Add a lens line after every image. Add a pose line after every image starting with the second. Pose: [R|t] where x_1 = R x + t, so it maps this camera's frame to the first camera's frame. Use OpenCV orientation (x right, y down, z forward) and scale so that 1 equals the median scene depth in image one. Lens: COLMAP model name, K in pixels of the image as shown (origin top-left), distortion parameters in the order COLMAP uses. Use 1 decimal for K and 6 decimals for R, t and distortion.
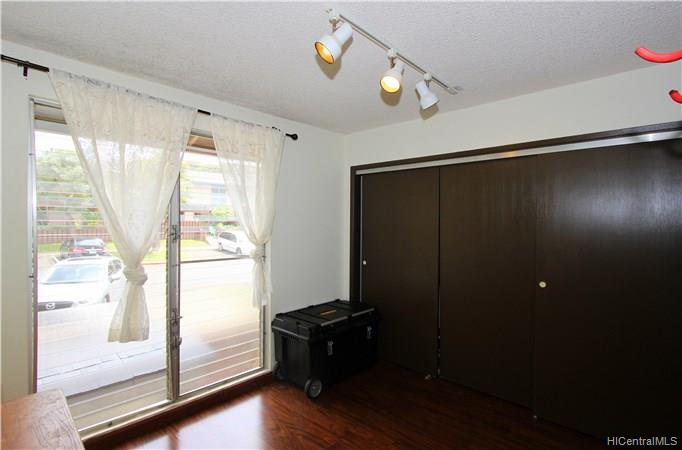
lens RADIAL K [[338.4, 0, 341.0], [0, 338.4, 225.0], [0, 0, 1]] dist [-0.001604, -0.000227]
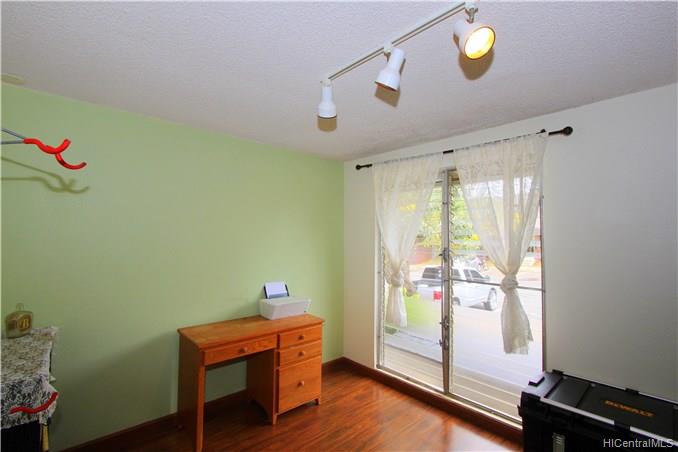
lens RADIAL K [[320.6, 0, 339.0], [0, 320.6, 226.0], [0, 0, 1]] dist [0.000414, -0.000023]
pose [[-0.070602, -0.039298, -0.996730, 0.703996], [-0.019330, 0.999090, -0.038021, -0.026833], [0.997317, 0.016582, -0.071297, 0.695217]]
